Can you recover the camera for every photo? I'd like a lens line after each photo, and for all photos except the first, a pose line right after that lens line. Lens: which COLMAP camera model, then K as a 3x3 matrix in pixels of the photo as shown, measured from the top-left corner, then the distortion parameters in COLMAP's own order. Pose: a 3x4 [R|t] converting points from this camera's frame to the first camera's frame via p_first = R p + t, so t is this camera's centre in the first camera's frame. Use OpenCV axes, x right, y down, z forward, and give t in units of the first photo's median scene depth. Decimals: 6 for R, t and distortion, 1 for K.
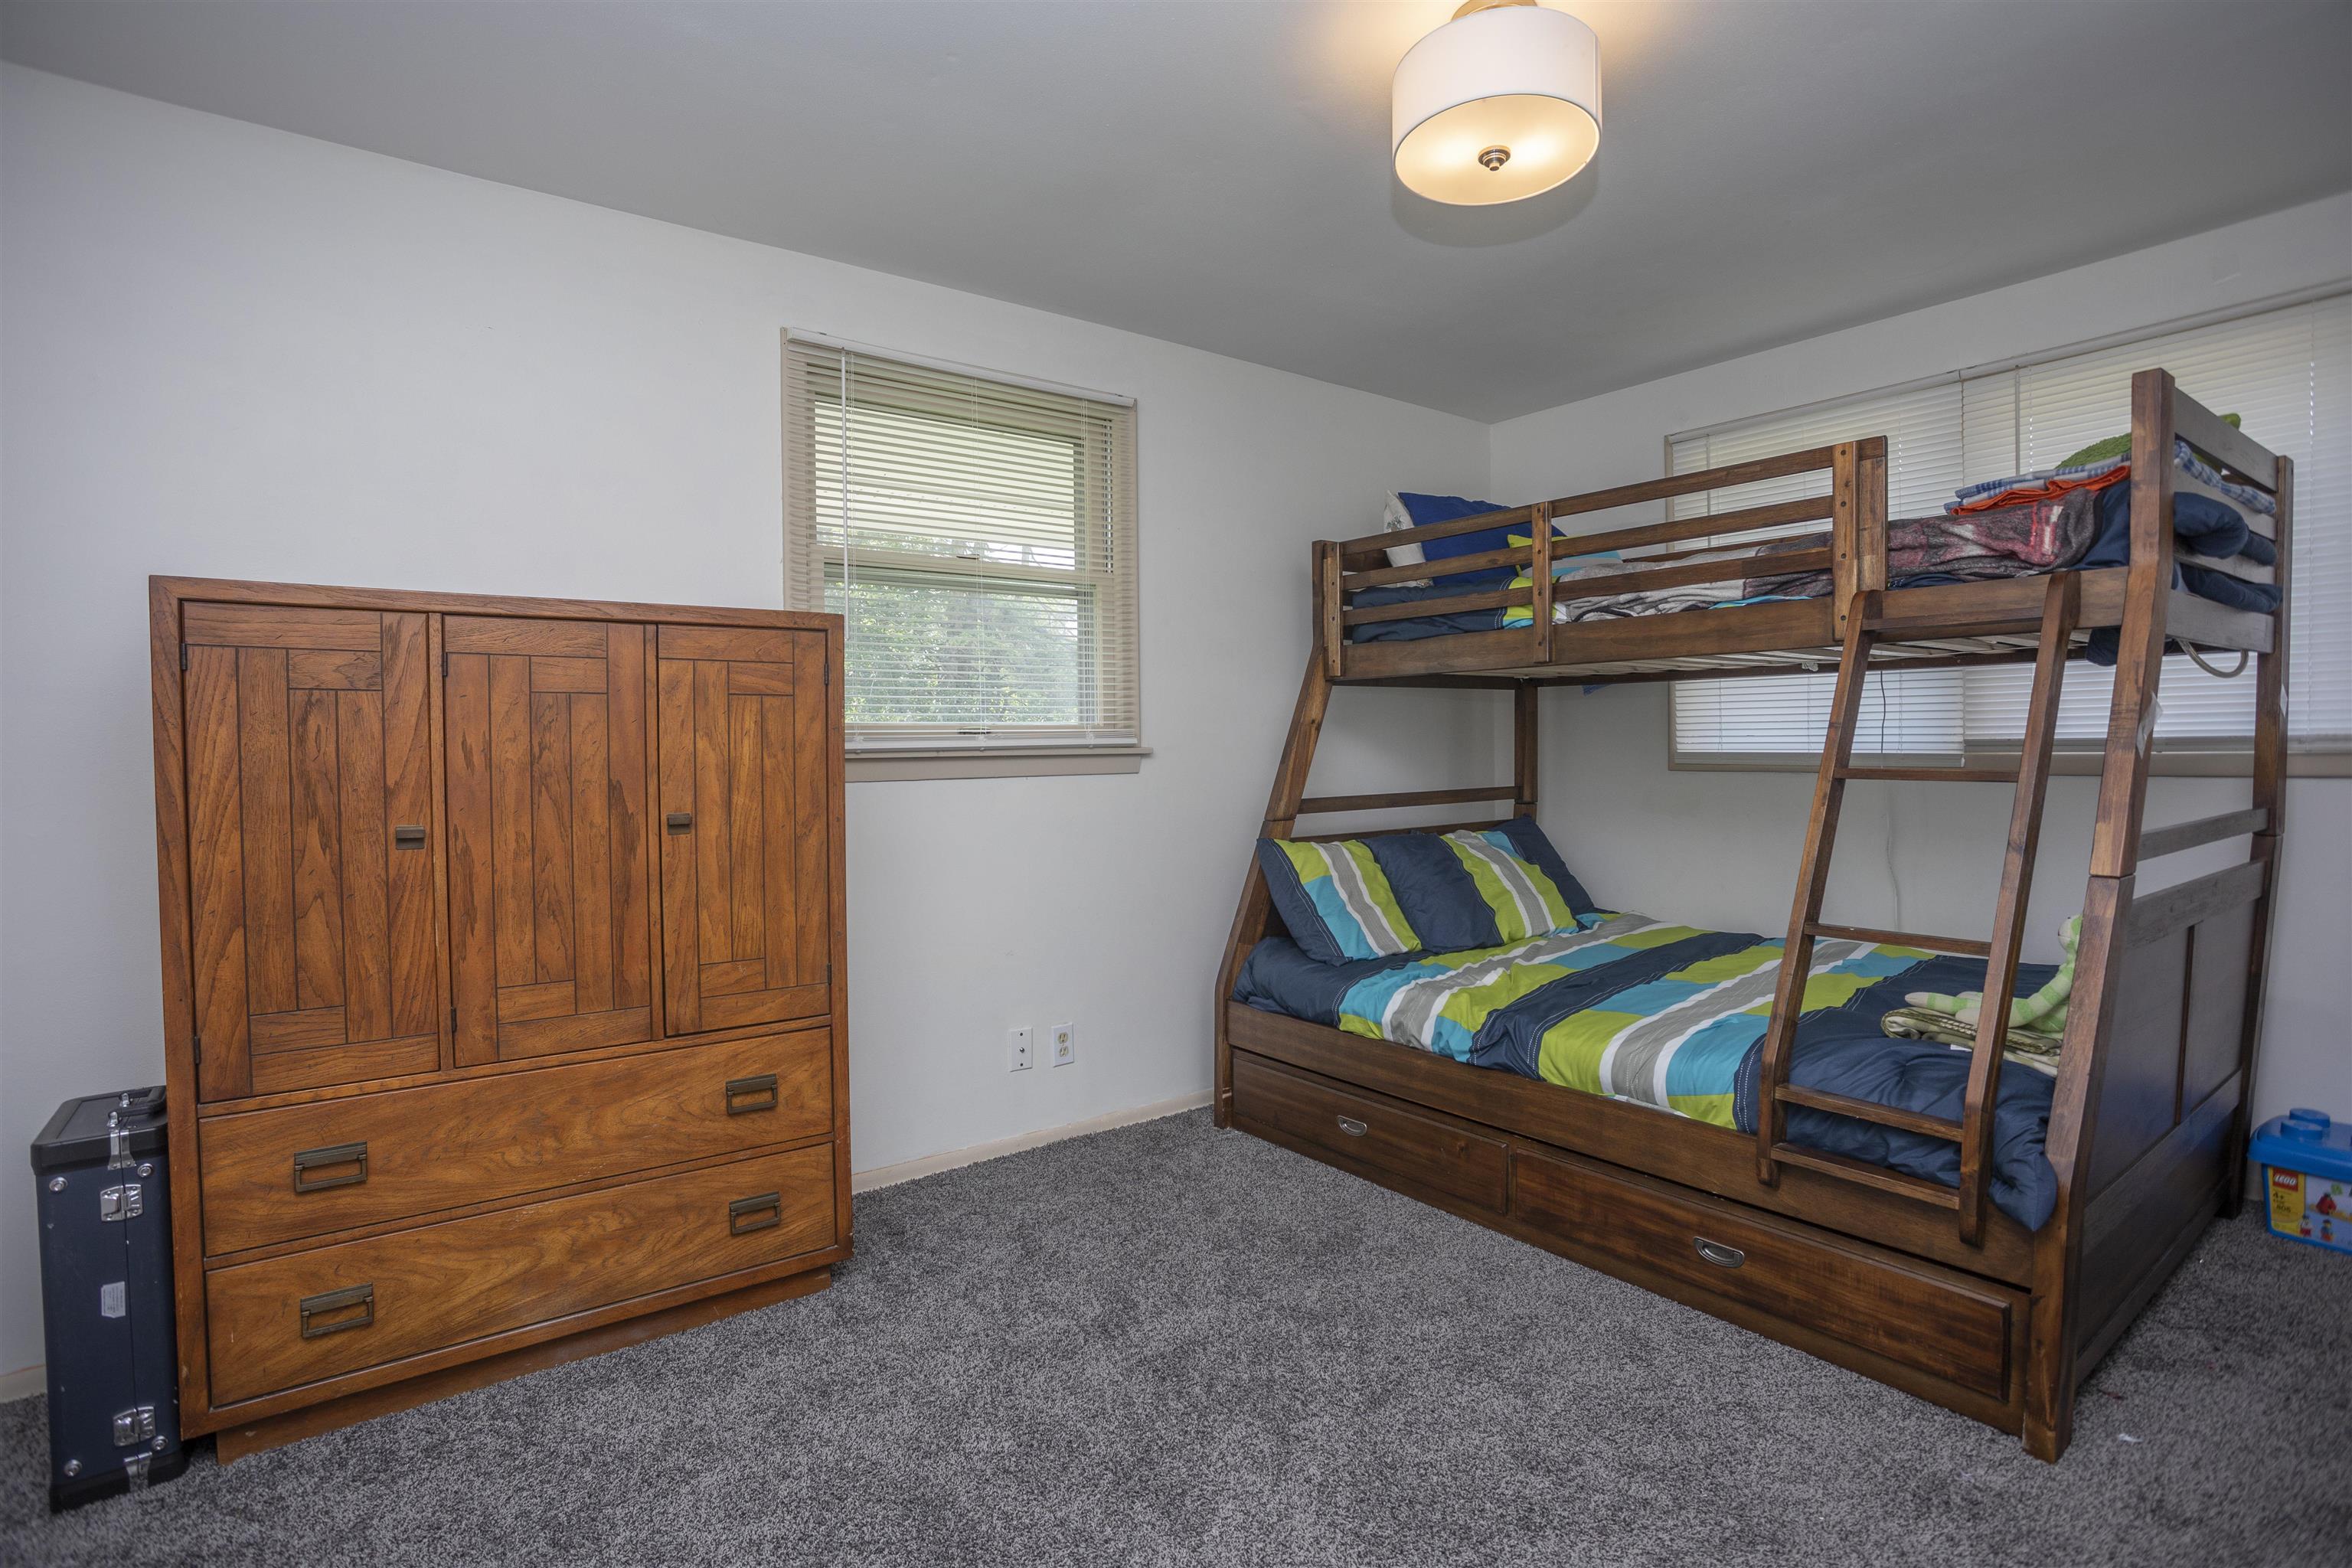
lens RADIAL K [[1159.2, 0, 1153.3], [0, 1159.2, 782.4], [0, 0, 1]] dist [-0.069059, 0.033626]
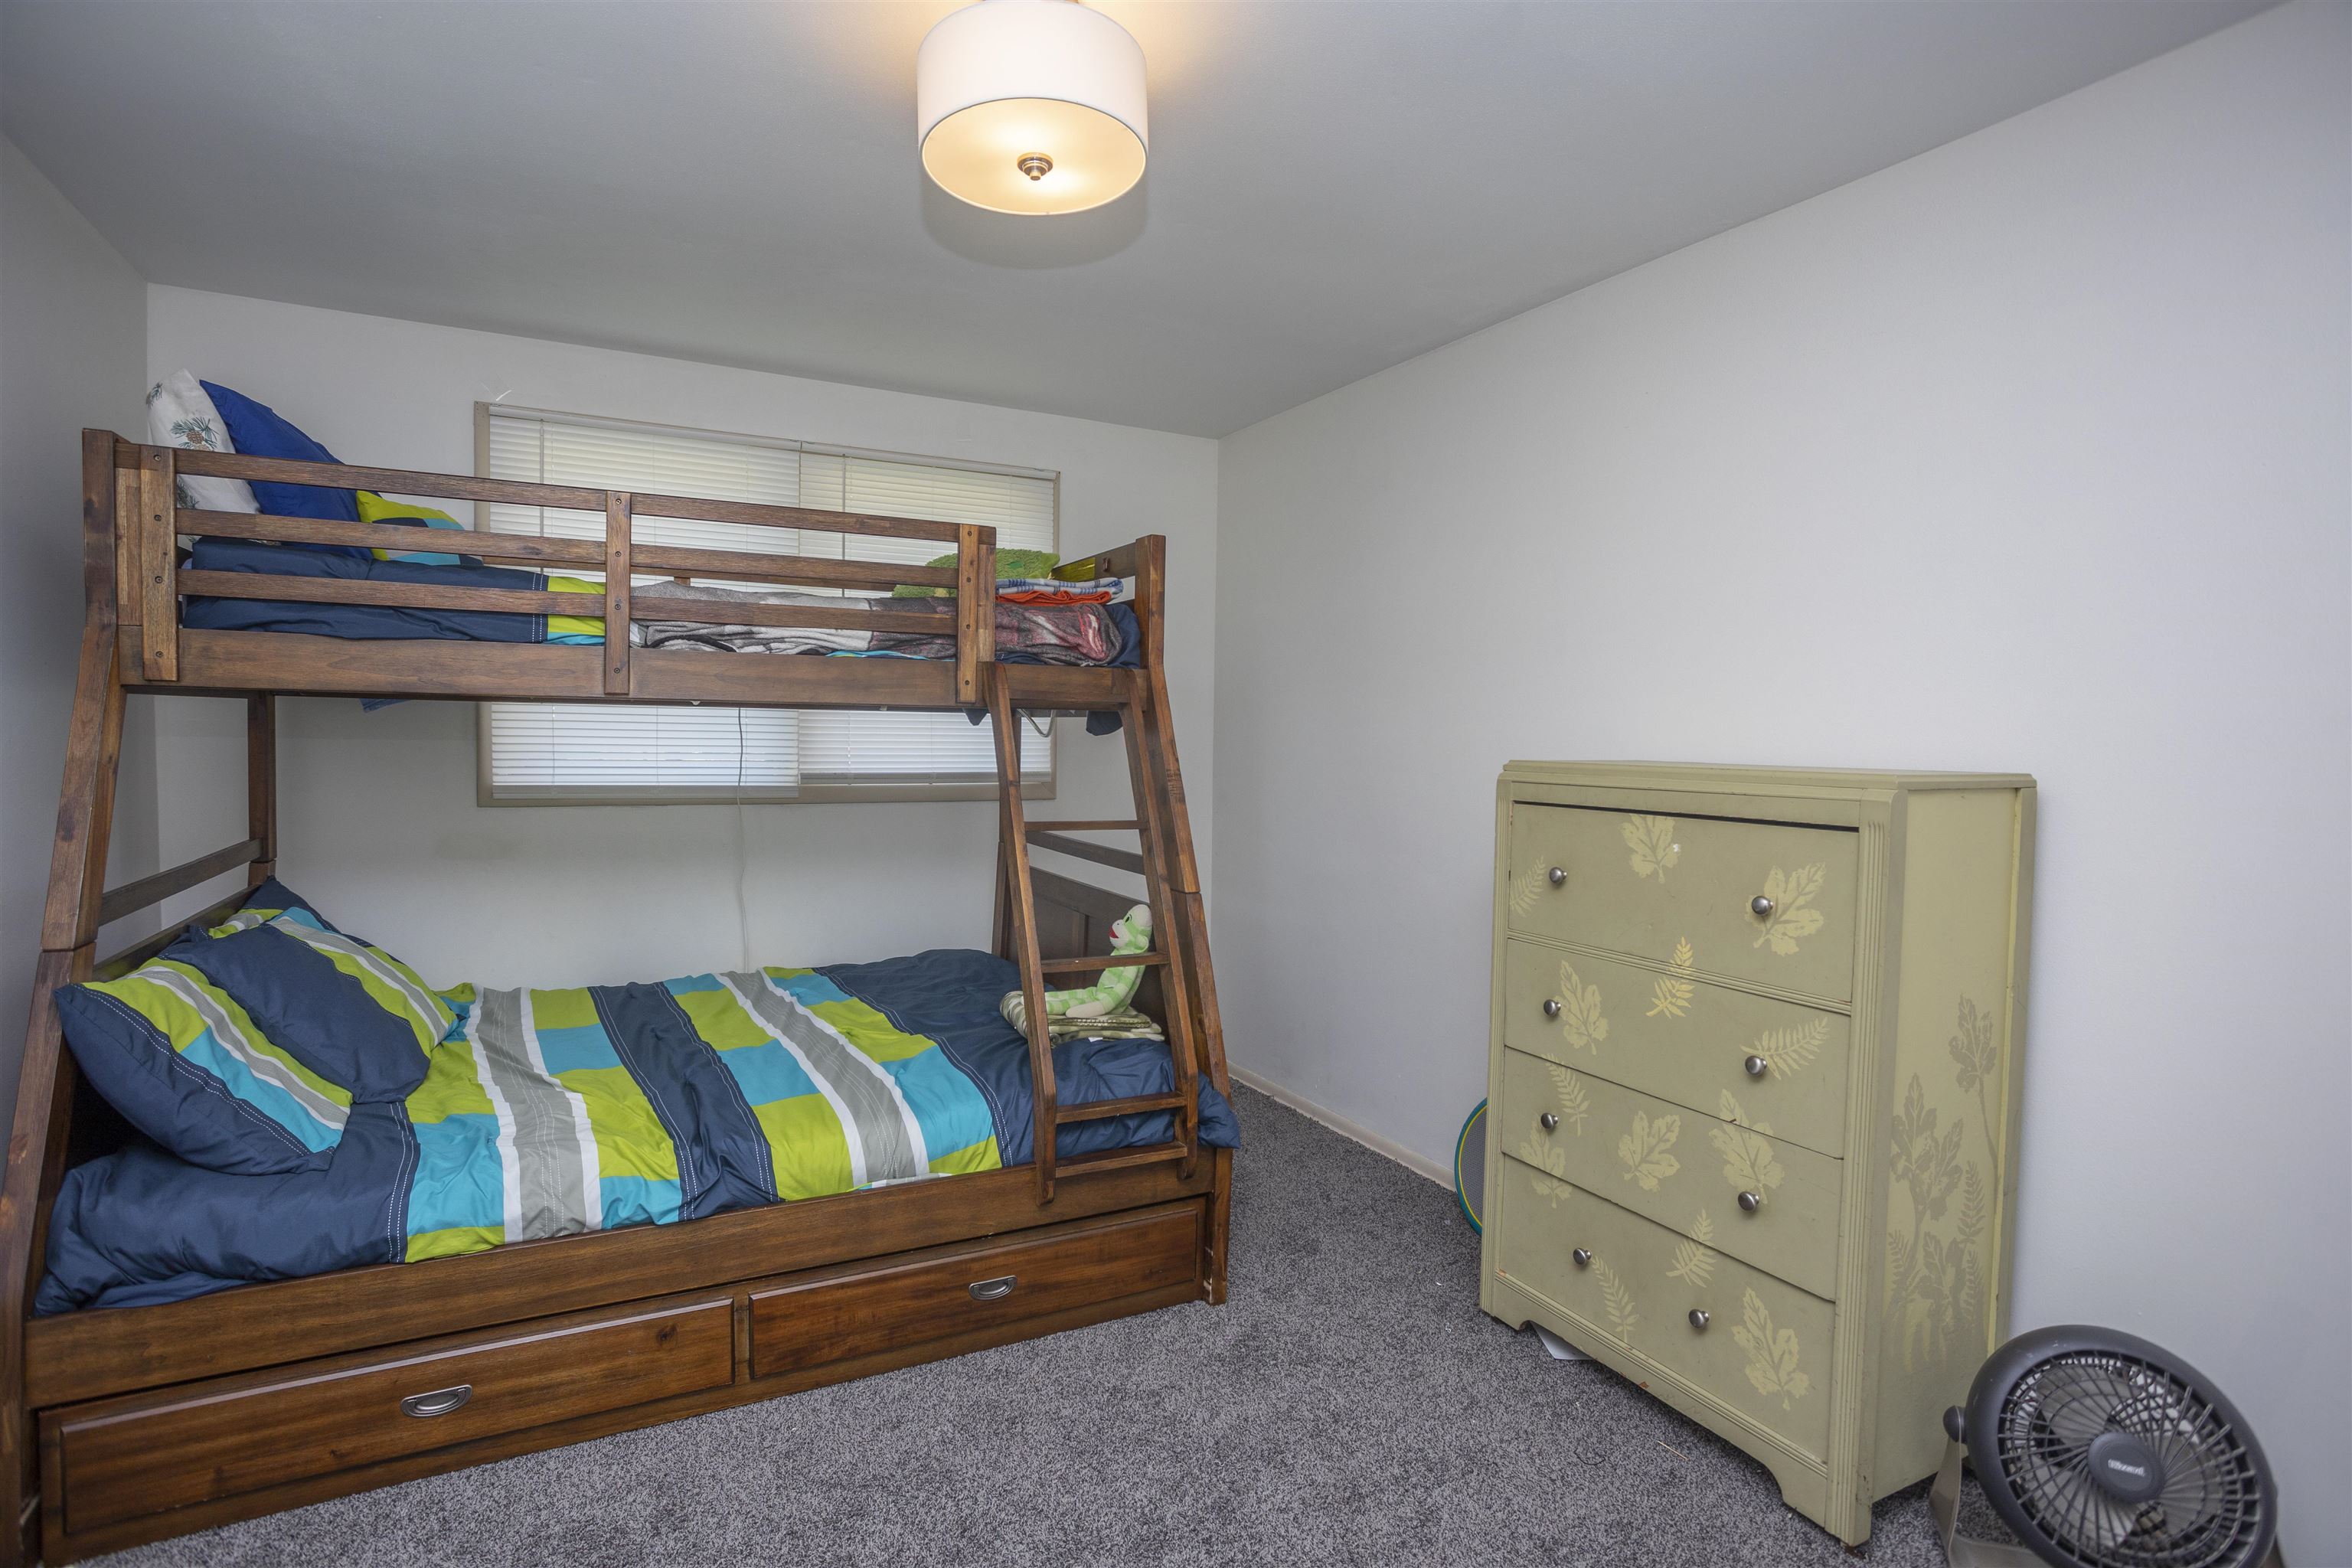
lens RADIAL K [[1159.2, 0, 1153.3], [0, 1159.2, 782.4], [0, 0, 1]] dist [-0.069059, 0.033626]
pose [[0.158416, -0.031088, 0.986883, -0.470911], [0.011411, 0.999495, 0.029653, -0.077445], [-0.987306, 0.006563, 0.158691, 0.629126]]
